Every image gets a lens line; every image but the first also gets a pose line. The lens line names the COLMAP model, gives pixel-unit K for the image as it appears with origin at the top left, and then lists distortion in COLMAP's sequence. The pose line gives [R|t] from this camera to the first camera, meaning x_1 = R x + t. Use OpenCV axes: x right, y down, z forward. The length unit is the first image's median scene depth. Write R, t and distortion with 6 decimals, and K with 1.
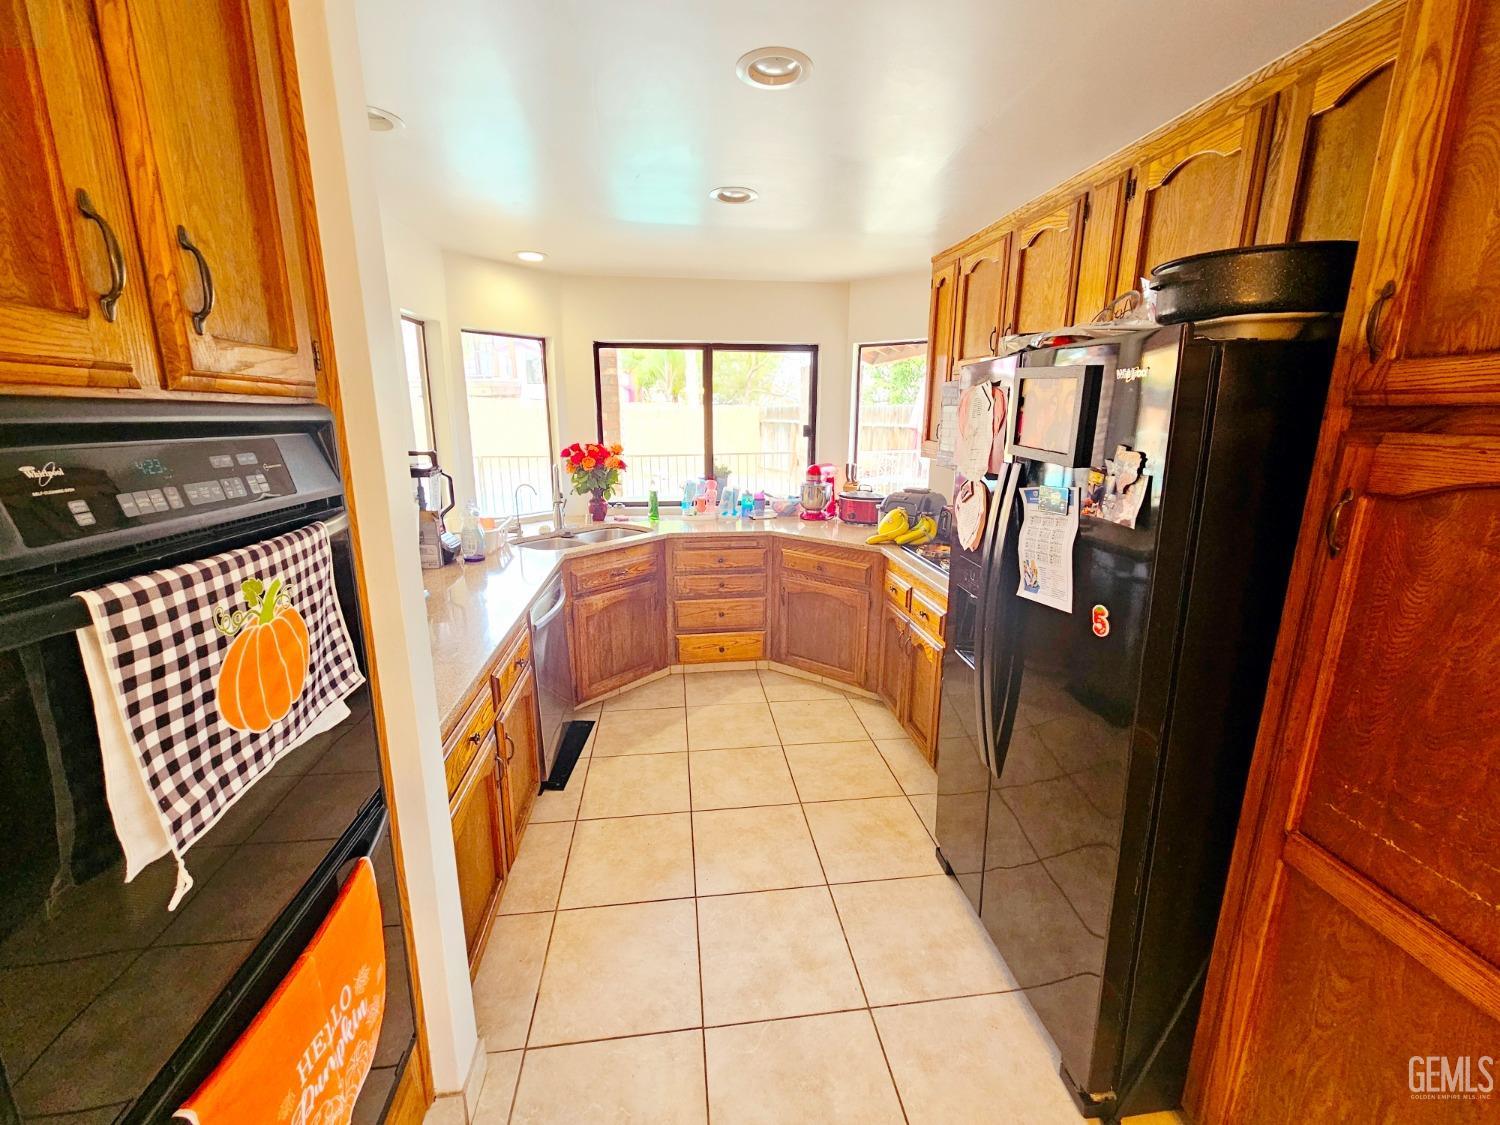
lens RADIAL K [[614.1, 0, 746.8], [0, 614.1, 556.2], [0, 0, 1]] dist [-0.002491, 0.000268]
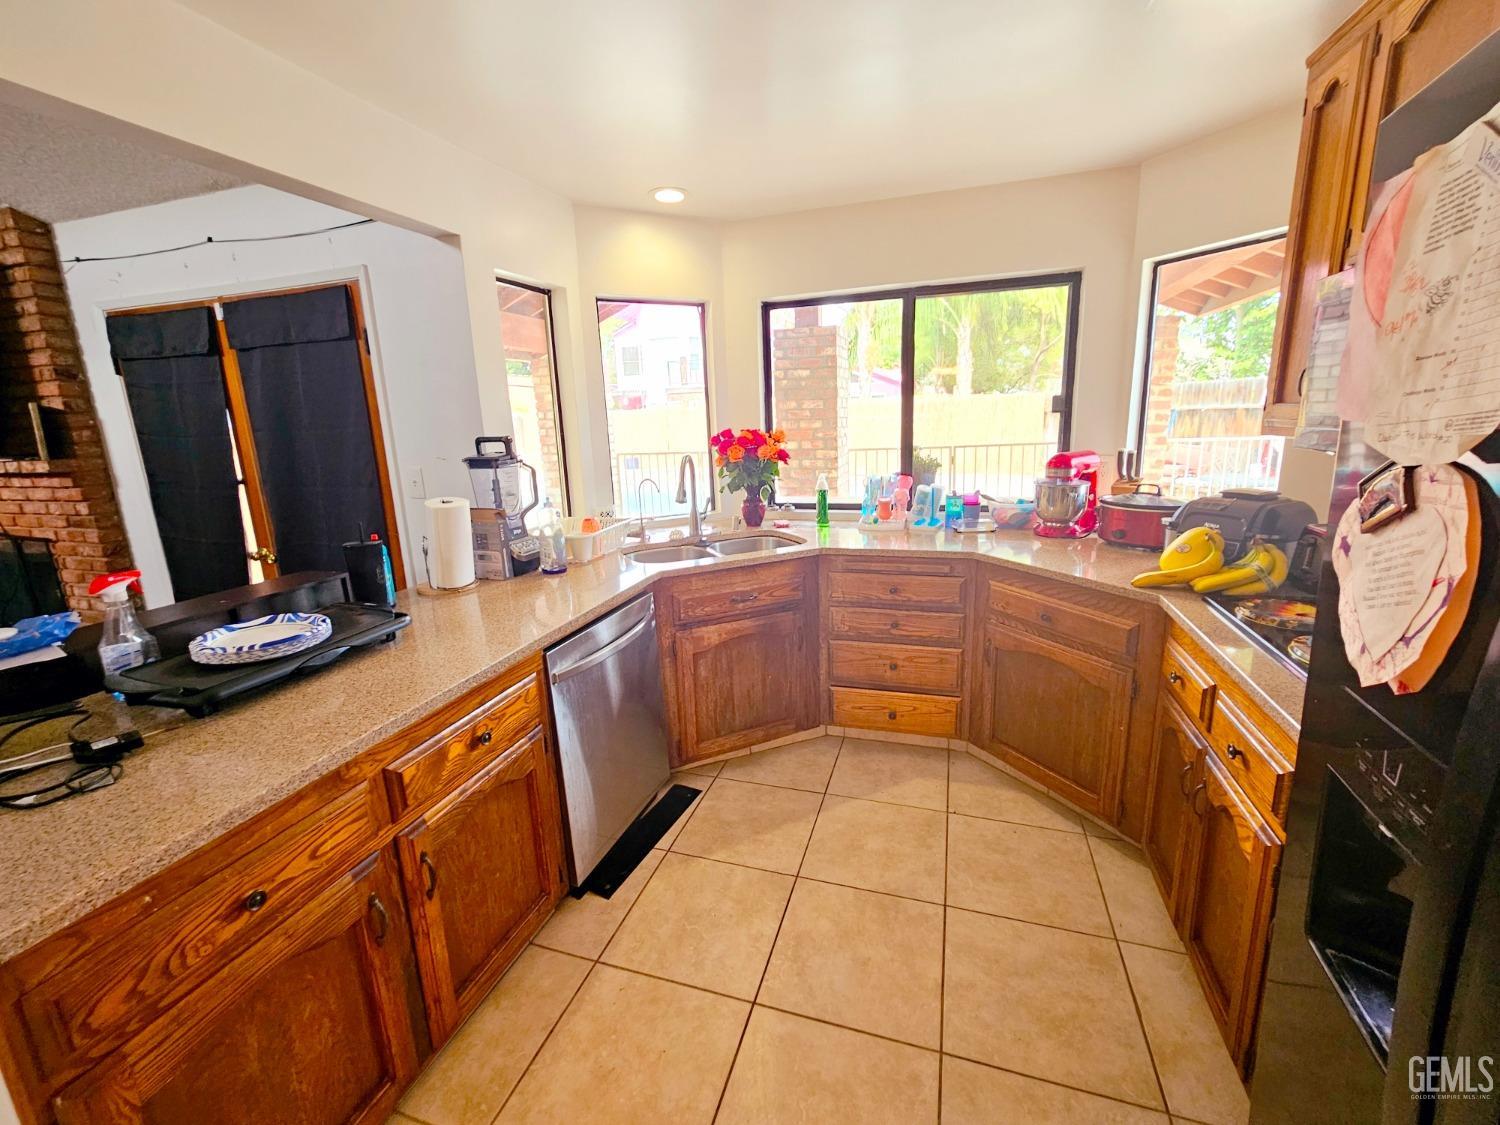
lens RADIAL K [[614.1, 0, 754.5], [0, 614.1, 550.0], [0, 0, 1]] dist [-0.002491, 0.000268]
pose [[0.906720, 0.054516, -0.418194, 0.102468], [-0.058286, 0.998293, 0.003763, -0.032070], [0.417685, 0.020963, 0.908350, 0.299556]]
